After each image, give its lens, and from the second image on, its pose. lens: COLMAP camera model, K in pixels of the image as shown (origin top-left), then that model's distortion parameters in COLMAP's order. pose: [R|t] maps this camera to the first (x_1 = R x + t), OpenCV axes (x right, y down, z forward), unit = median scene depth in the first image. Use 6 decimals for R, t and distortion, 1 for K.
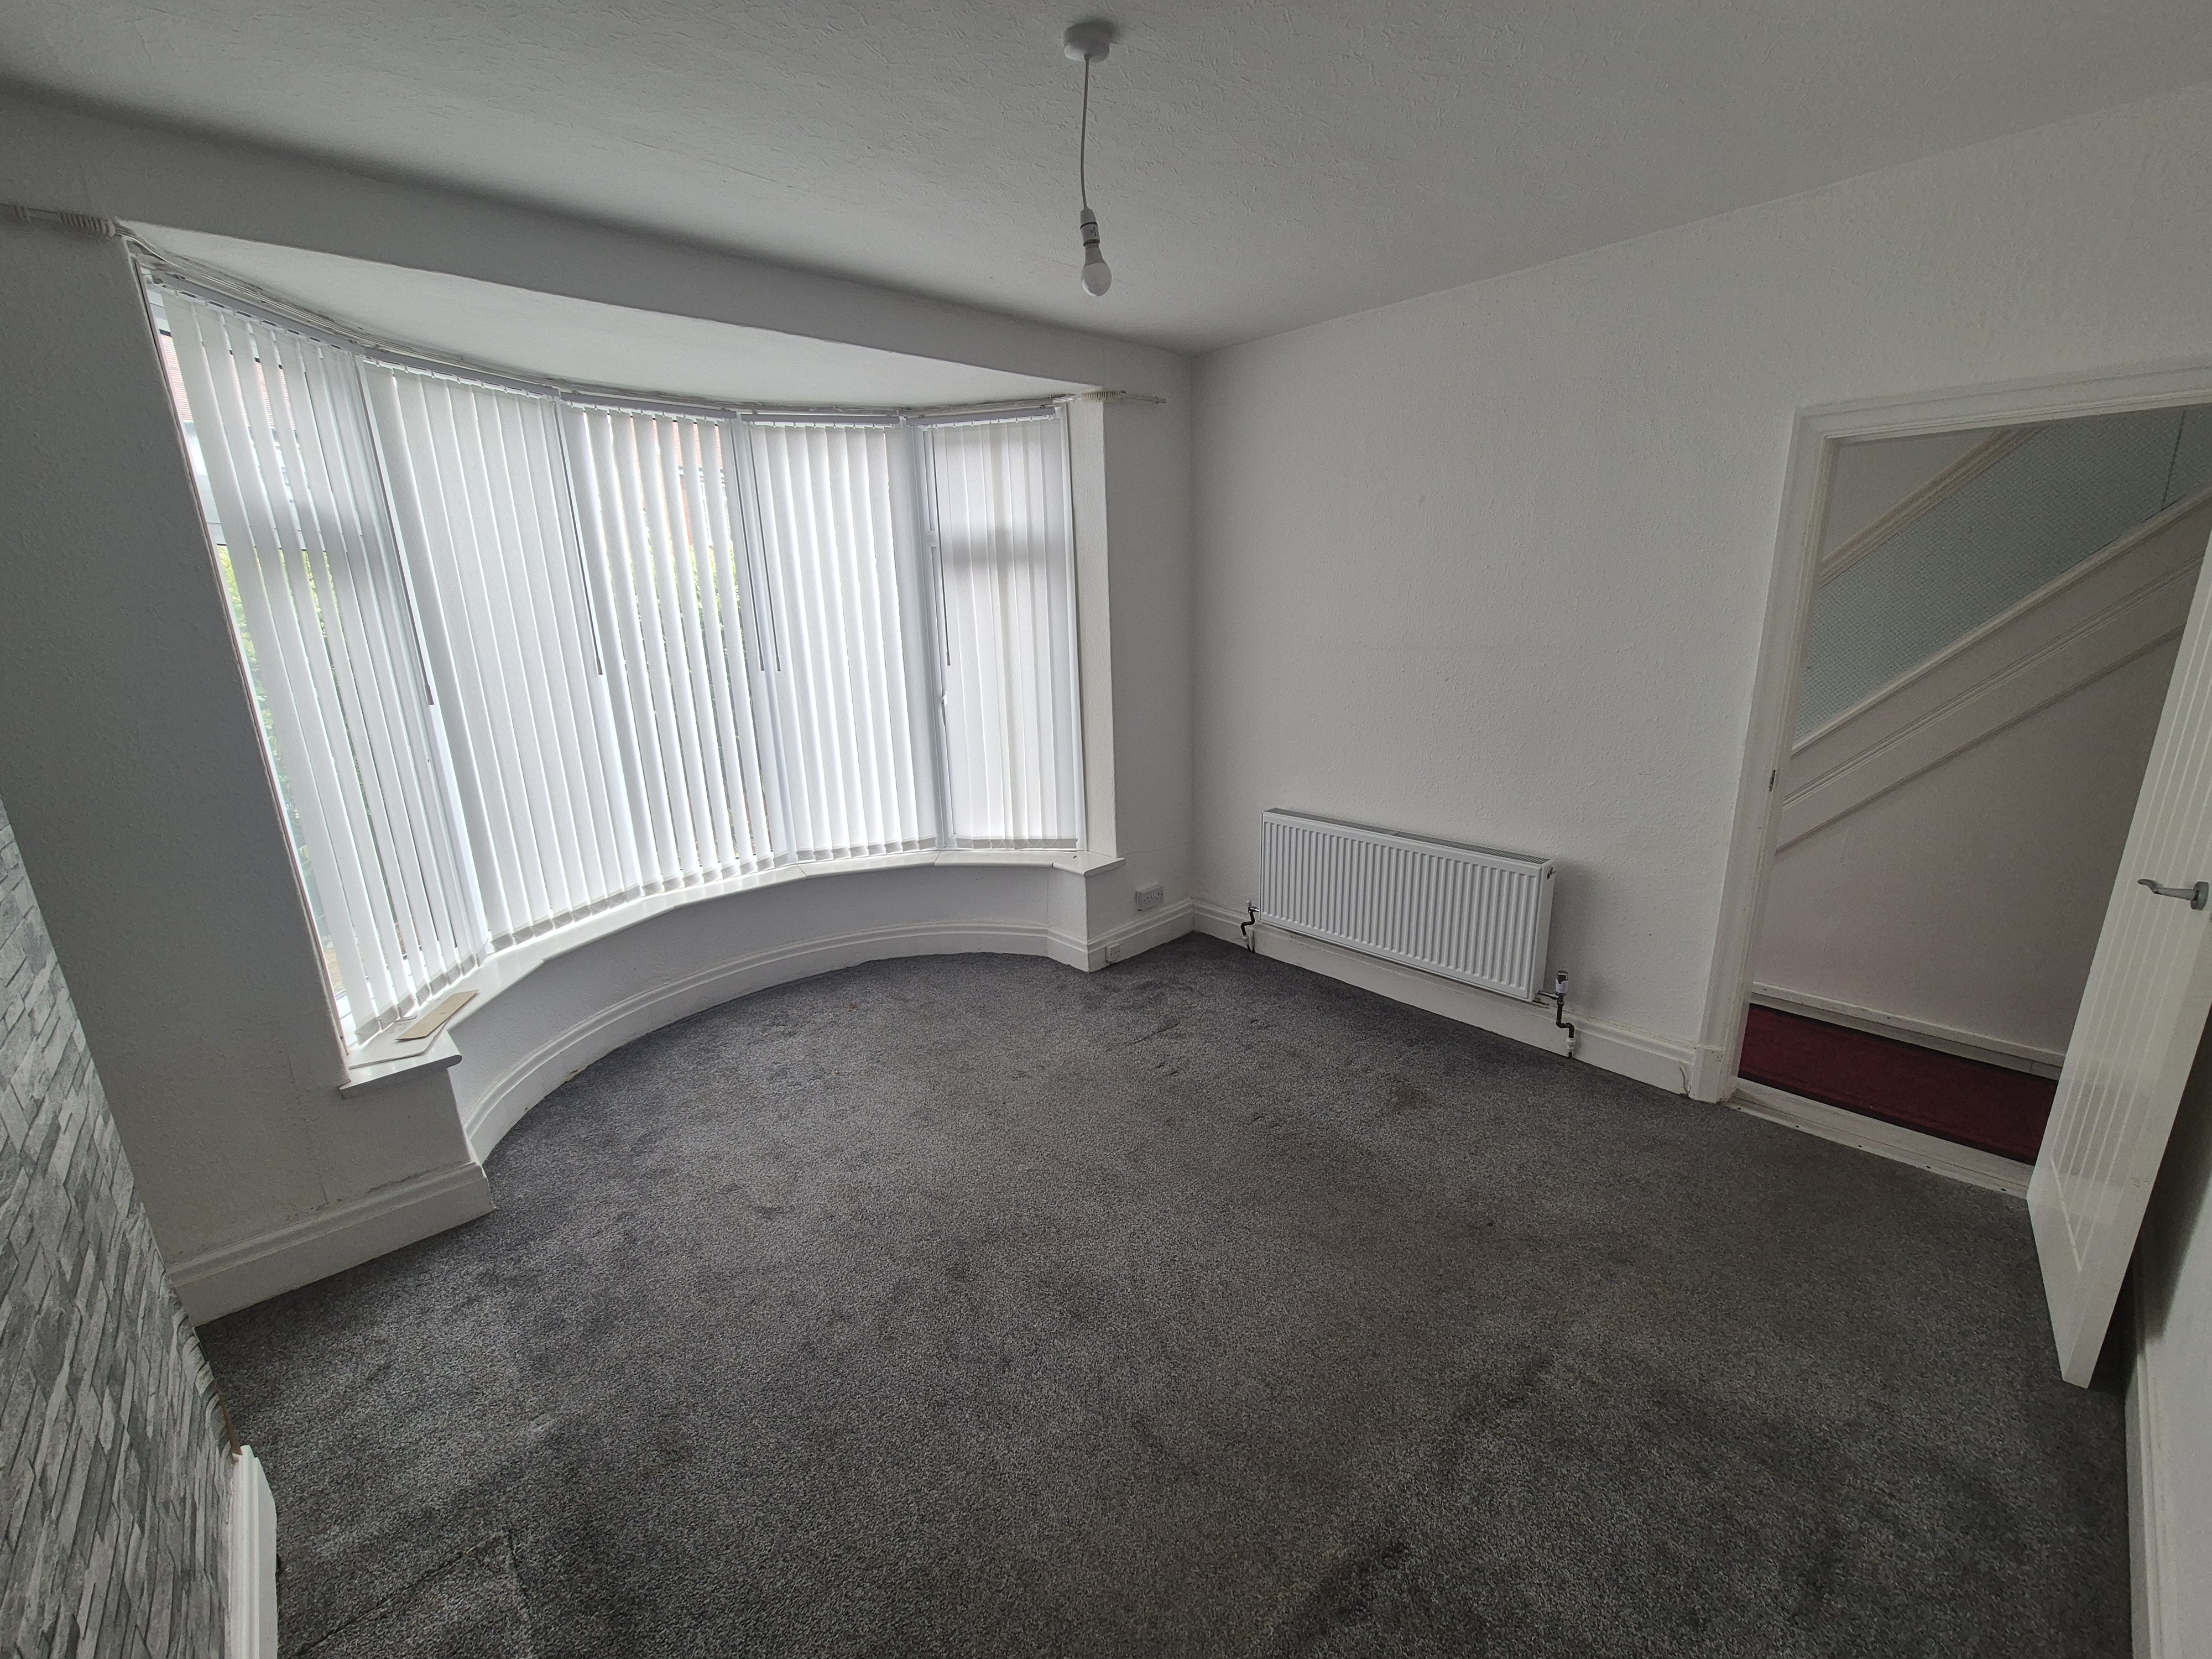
lens RADIAL K [[900.7, 0, 1113.9], [0, 900.7, 837.1], [0, 0, 1]] dist [-0.001265, -0.000045]
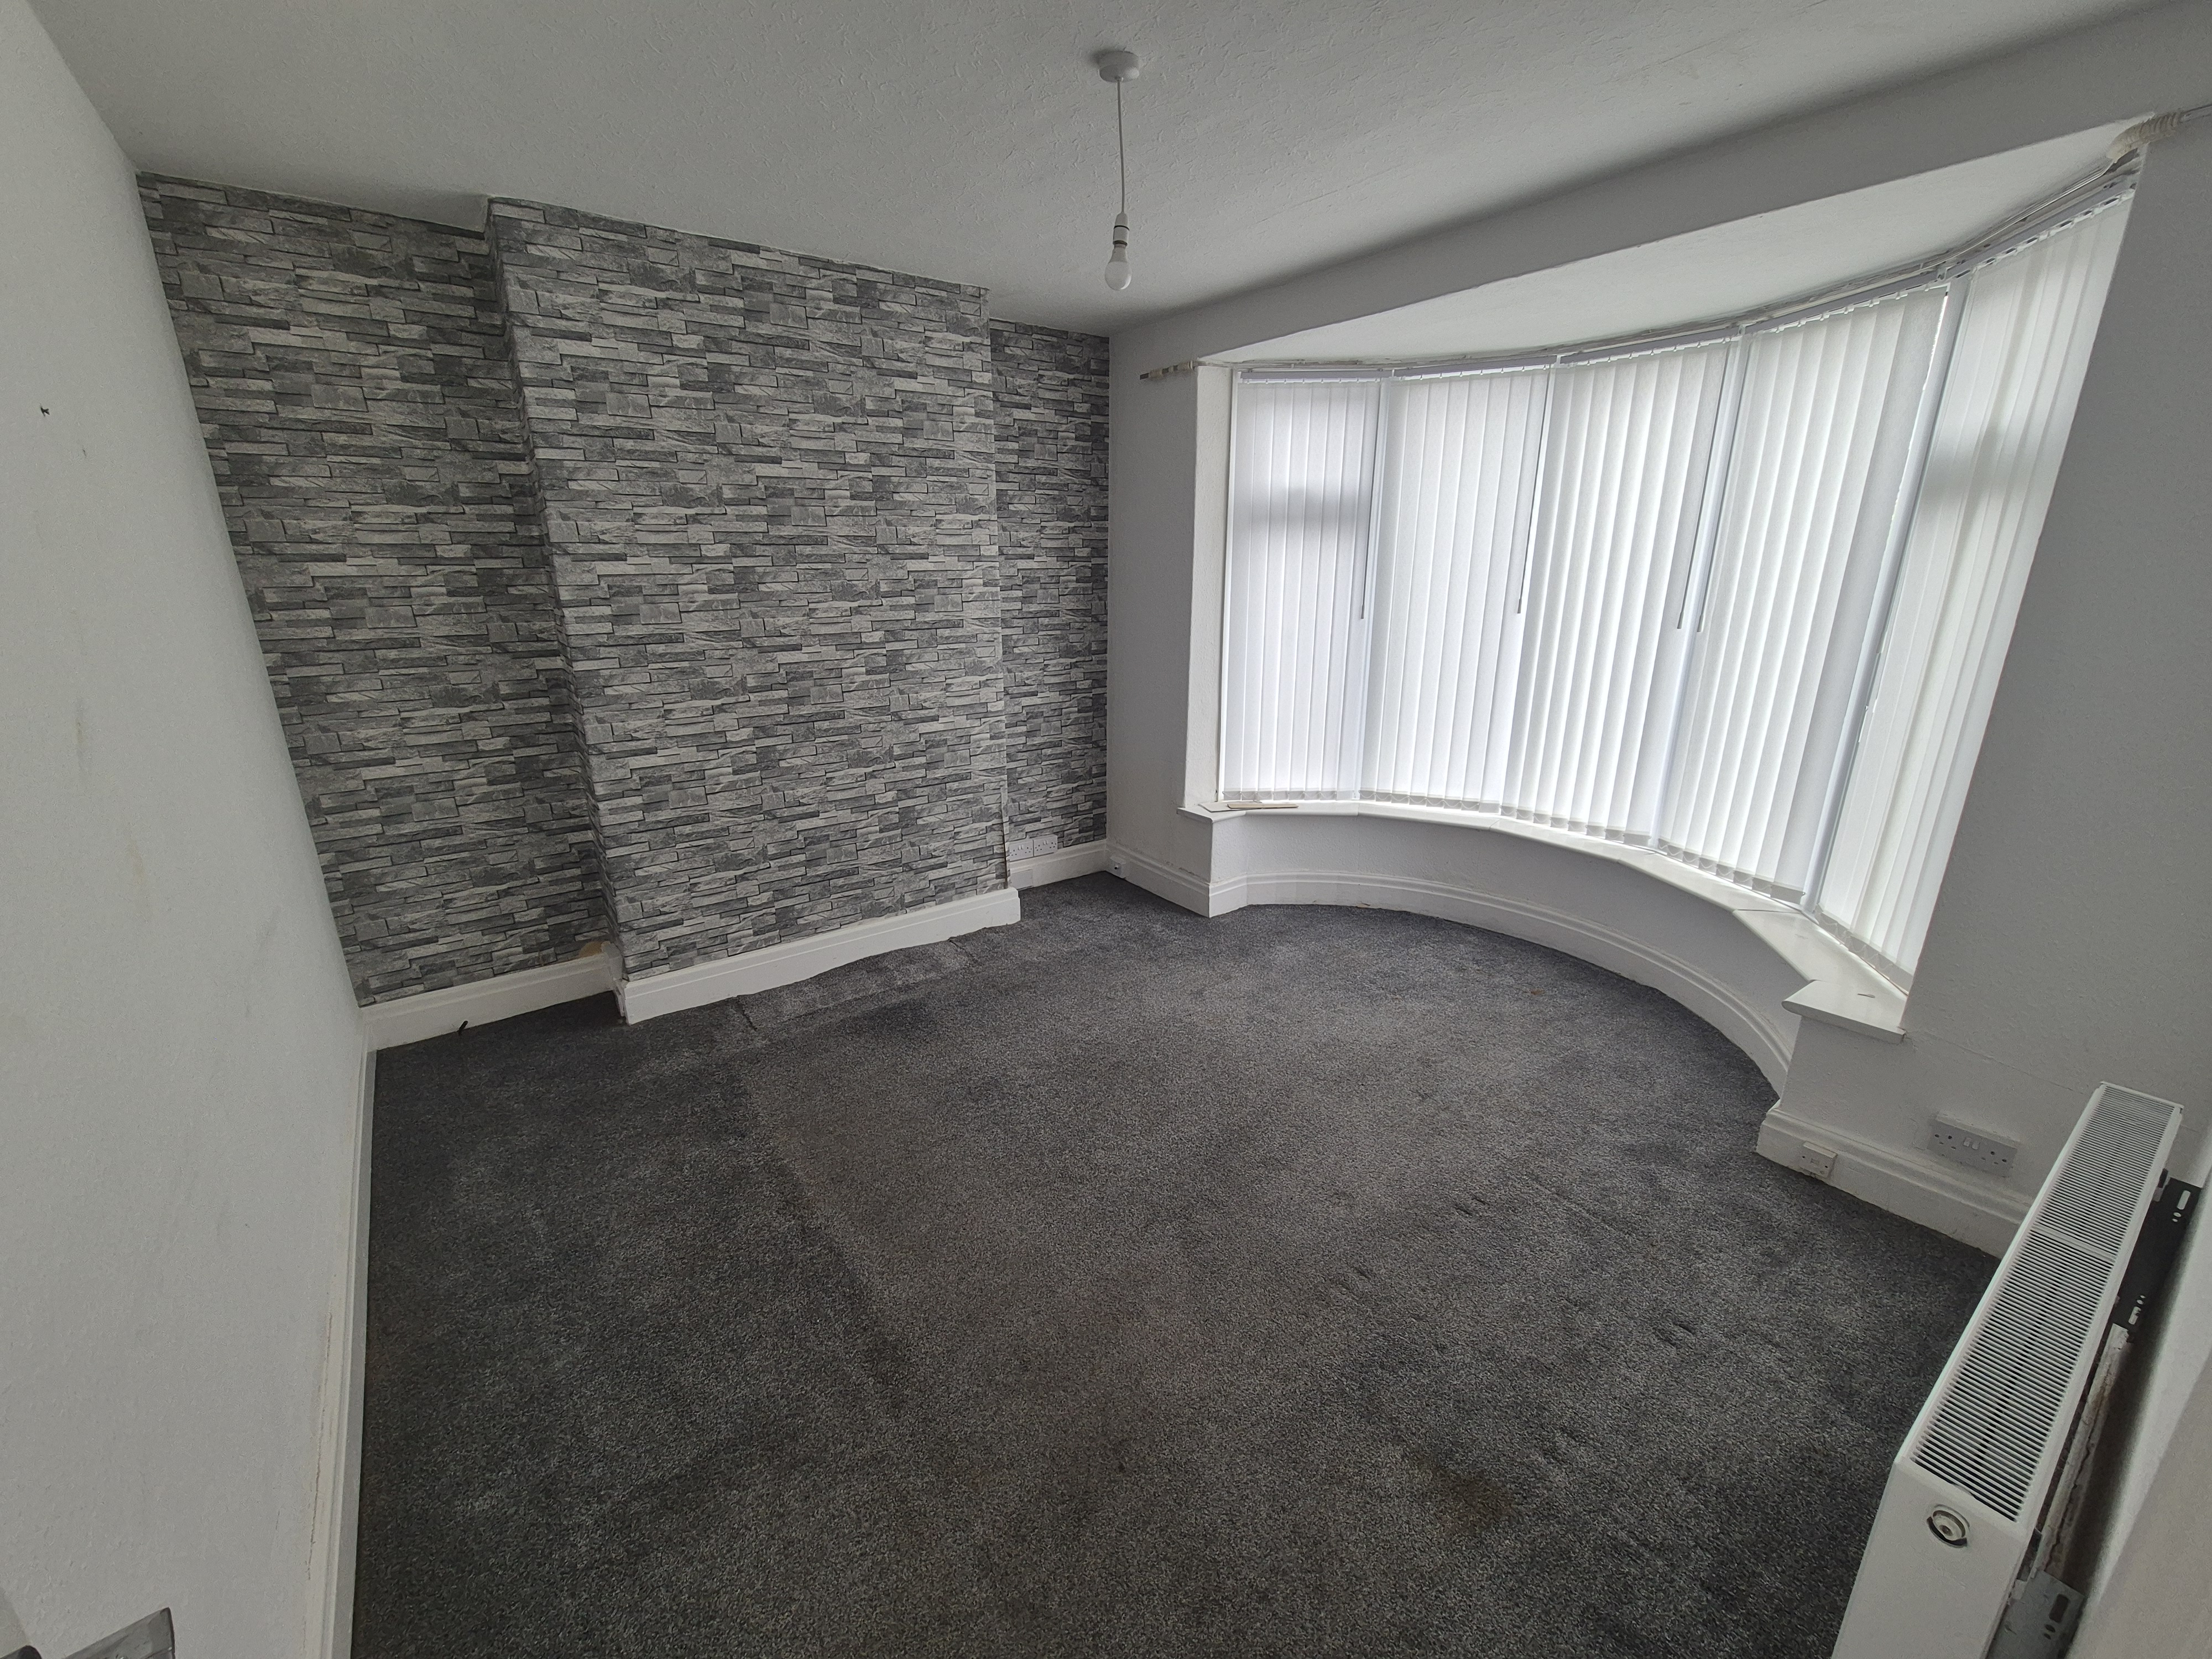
lens RADIAL K [[905.9, 0, 1112.1], [0, 905.9, 839.3], [0, 0, 1]] dist [0.000975, 0.000529]
pose [[-0.106501, 0.321261, -0.940983, 0.637119], [-0.246924, 0.908174, 0.338007, -0.178452], [0.963165, 0.268349, -0.017395, 0.591562]]
